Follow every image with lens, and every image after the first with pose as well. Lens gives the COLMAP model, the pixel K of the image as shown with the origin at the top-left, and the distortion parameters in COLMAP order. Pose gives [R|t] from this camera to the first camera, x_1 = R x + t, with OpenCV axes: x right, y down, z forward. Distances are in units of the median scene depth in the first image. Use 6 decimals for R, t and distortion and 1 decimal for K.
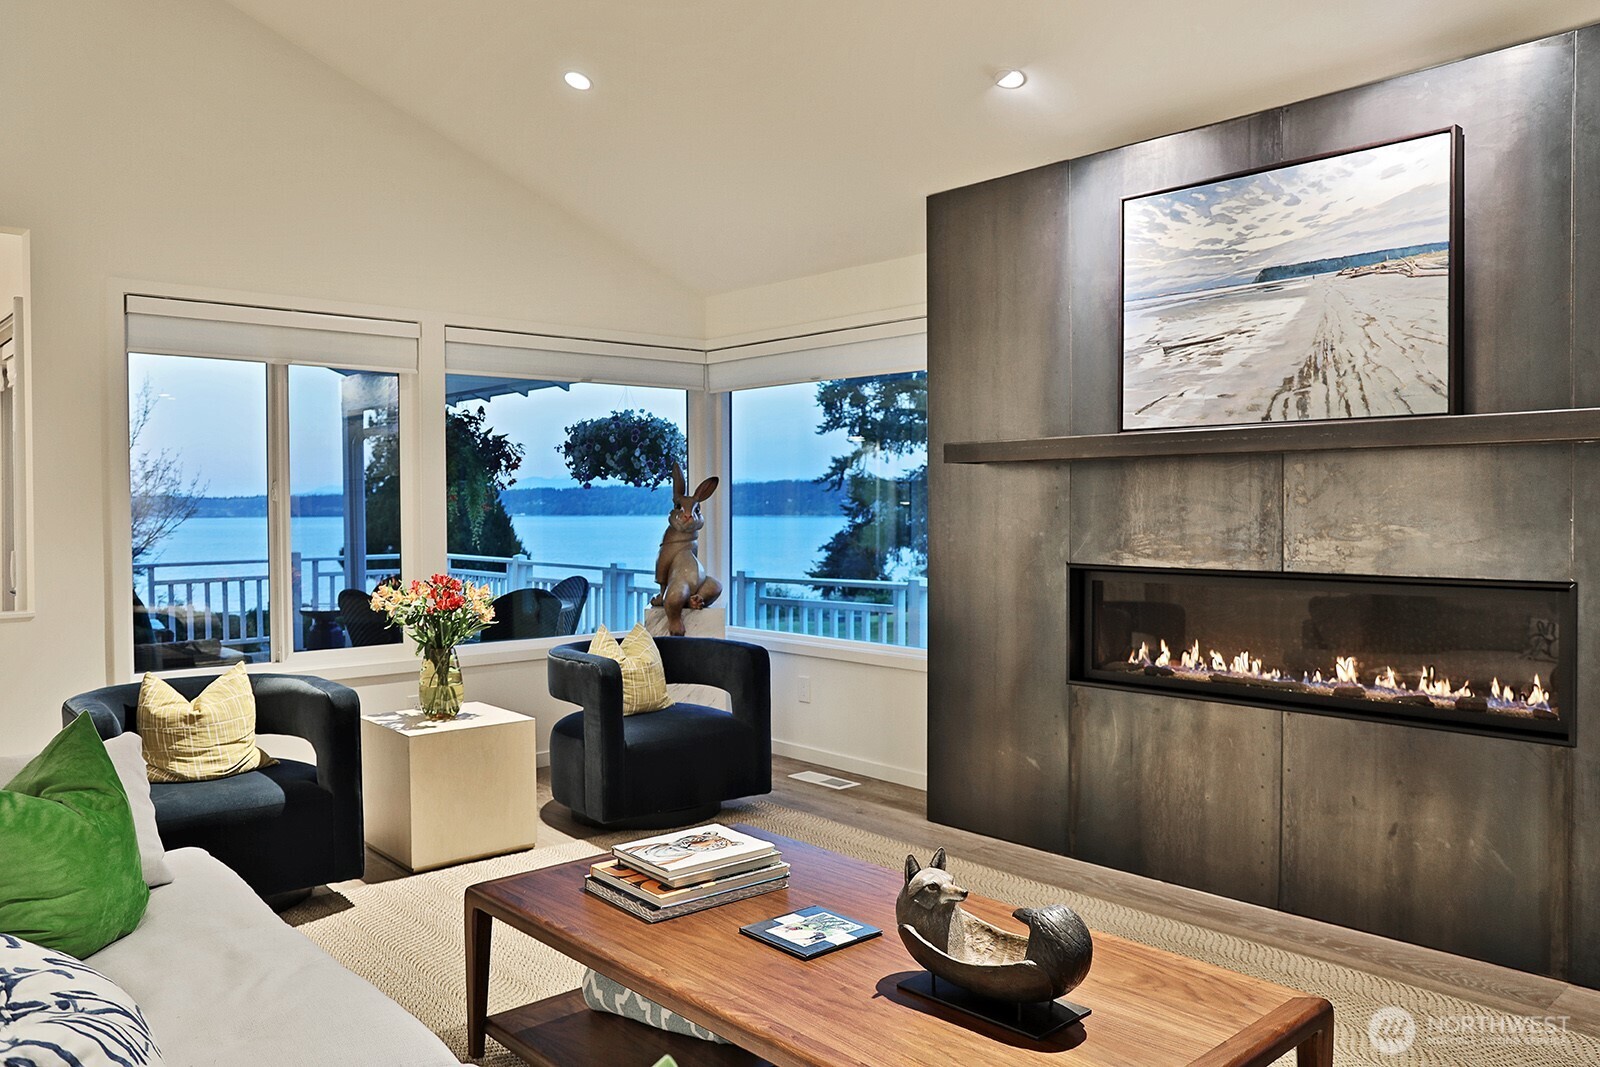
lens RADIAL K [[1168.3, 0, 799.5], [0, 1168.3, 530.5], [0, 0, 1]] dist [-0.038256, 0.007151]
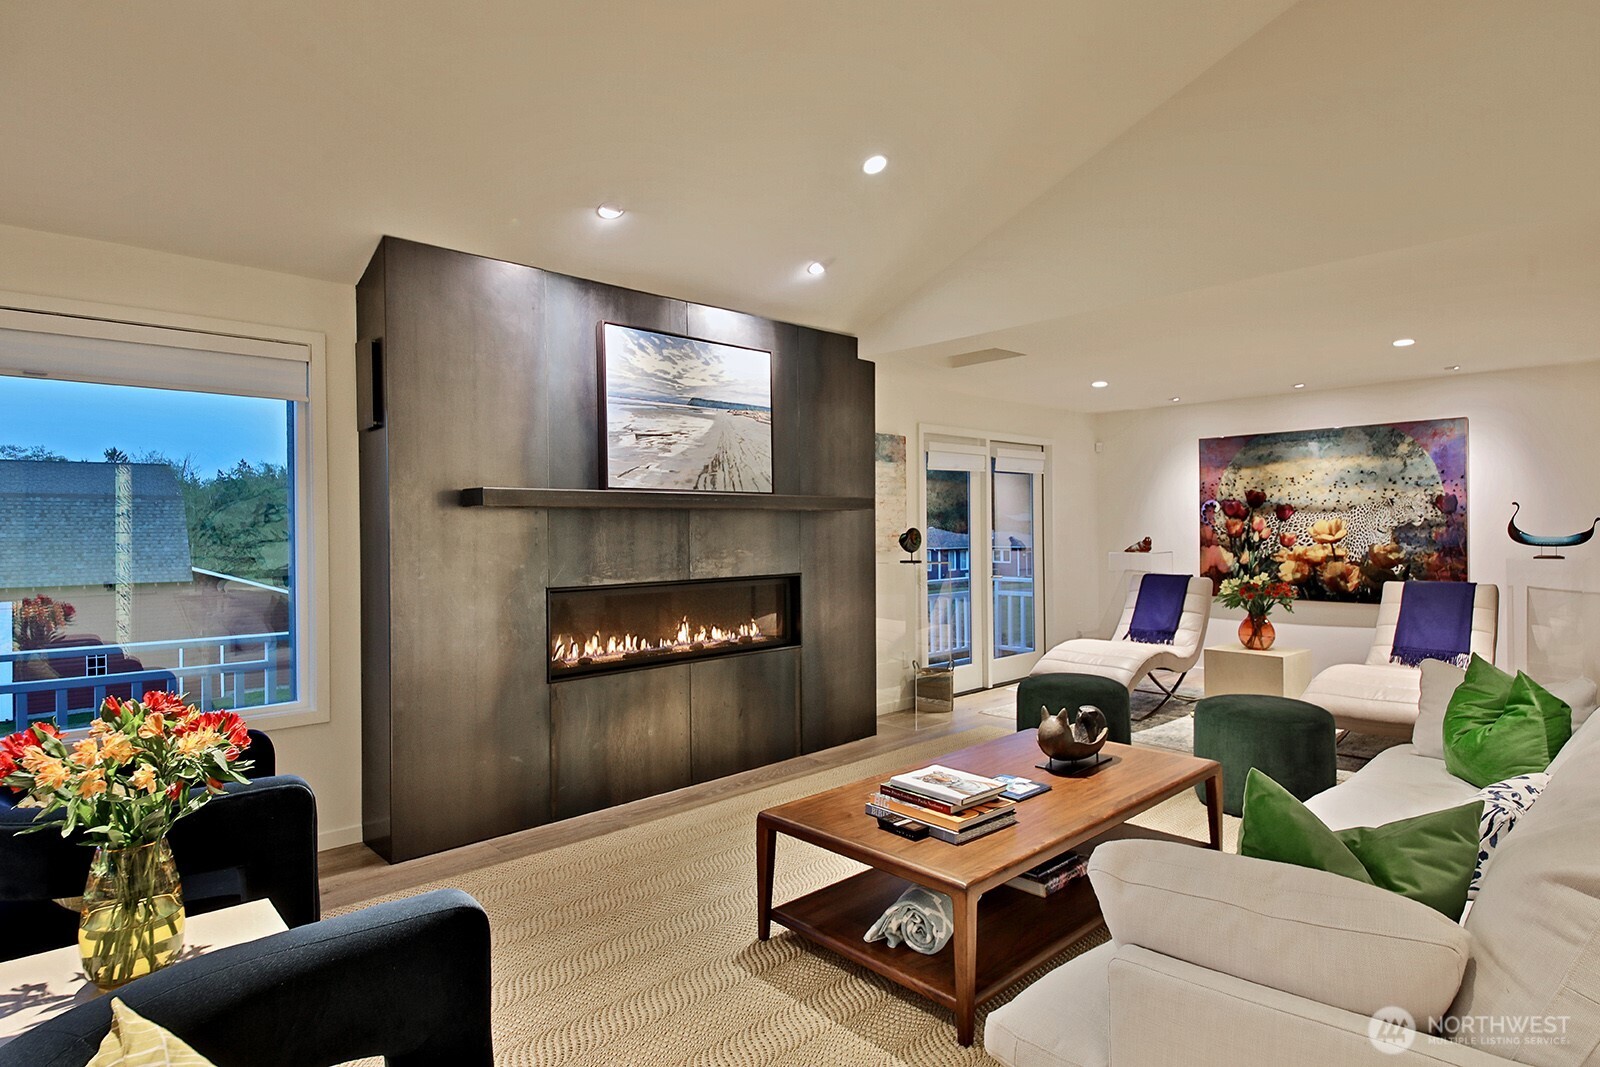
lens RADIAL K [[839.3, 0, 799.1], [0, 839.3, 537.0], [0, 0, 1]] dist [0.021284, -0.000060]
pose [[-0.005394, 0.000002, 0.999985, -0.787295], [0.037006, 0.999315, 0.000197, -0.020286], [-0.999300, 0.037007, -0.005391, 0.840591]]
